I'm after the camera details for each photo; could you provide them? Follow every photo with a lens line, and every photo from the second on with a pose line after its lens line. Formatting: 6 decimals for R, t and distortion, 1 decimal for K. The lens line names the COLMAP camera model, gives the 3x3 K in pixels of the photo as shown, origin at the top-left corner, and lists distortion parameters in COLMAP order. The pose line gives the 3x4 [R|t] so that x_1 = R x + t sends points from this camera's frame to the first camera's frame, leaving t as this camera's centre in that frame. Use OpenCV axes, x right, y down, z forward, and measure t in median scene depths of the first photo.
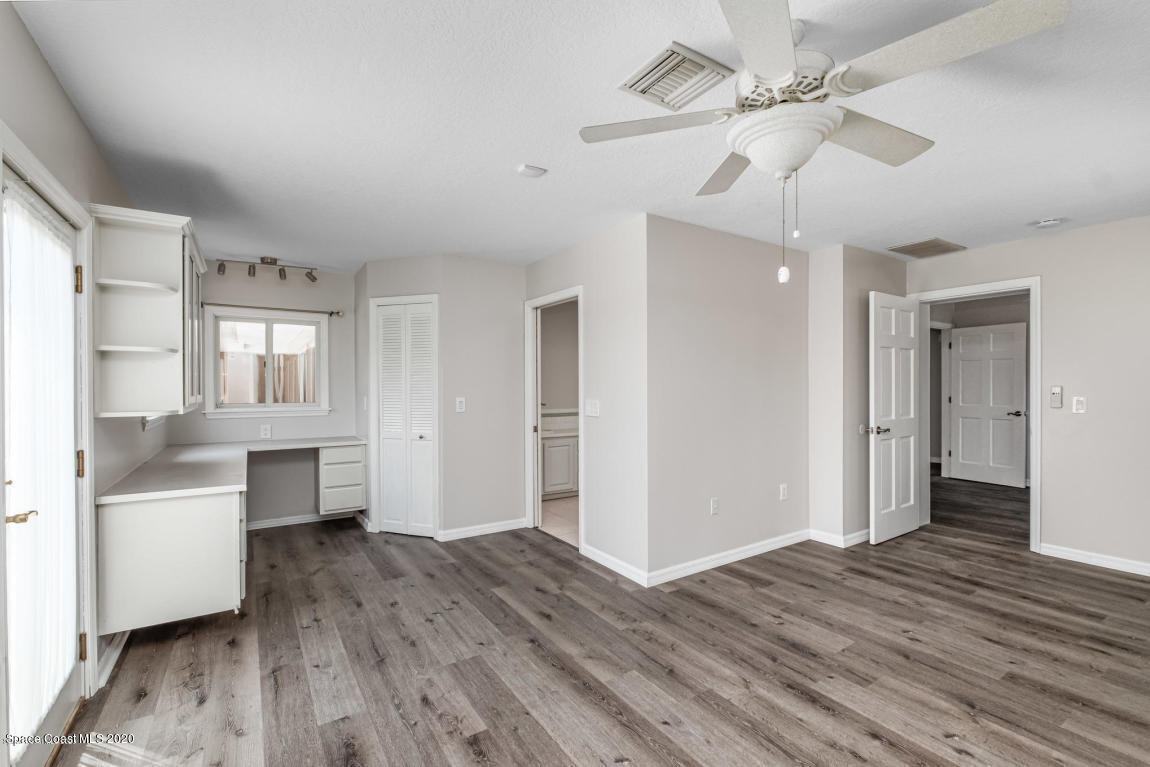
lens RADIAL K [[495.2, 0, 579.1], [0, 495.2, 388.5], [0, 0, 1]] dist [0.000408, -0.000089]
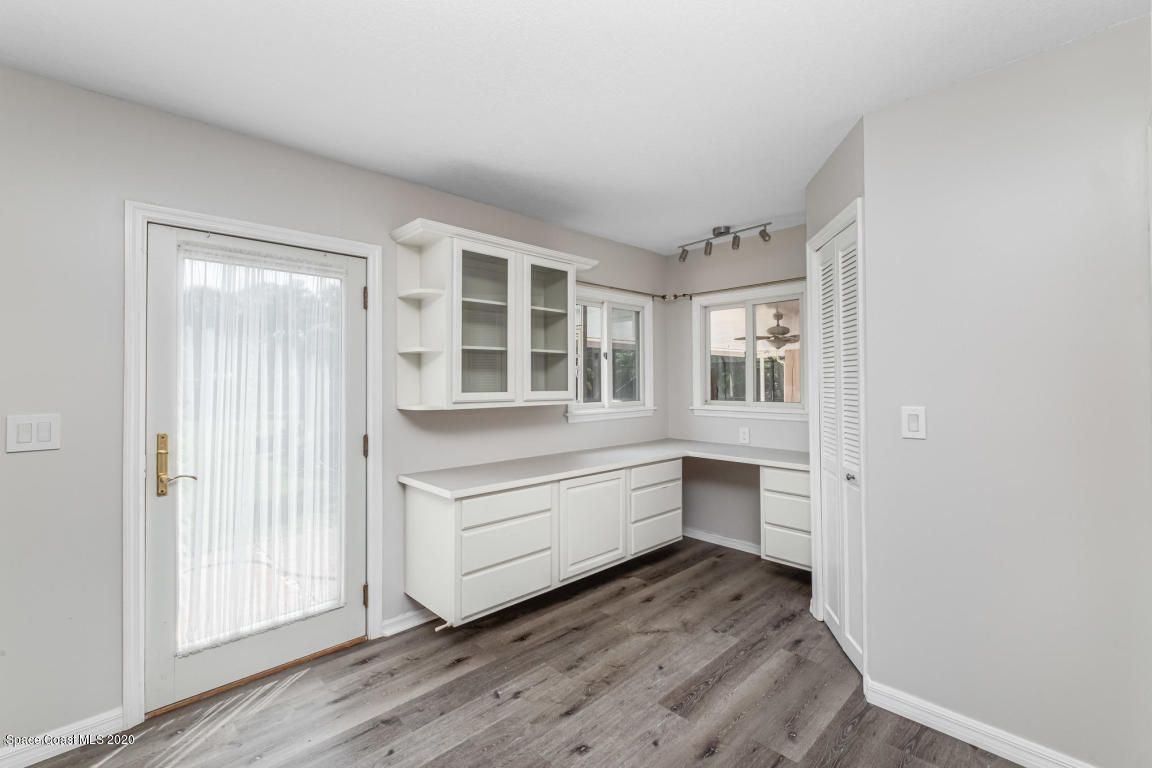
lens RADIAL K [[496.0, 0, 579.0], [0, 496.0, 377.1], [0, 0, 1]] dist [0.000408, -0.000089]
pose [[0.184470, -0.007975, -0.982806, 0.169501], [0.001390, 0.999968, -0.007853, -0.006769], [0.982837, 0.000083, 0.184475, 0.694611]]
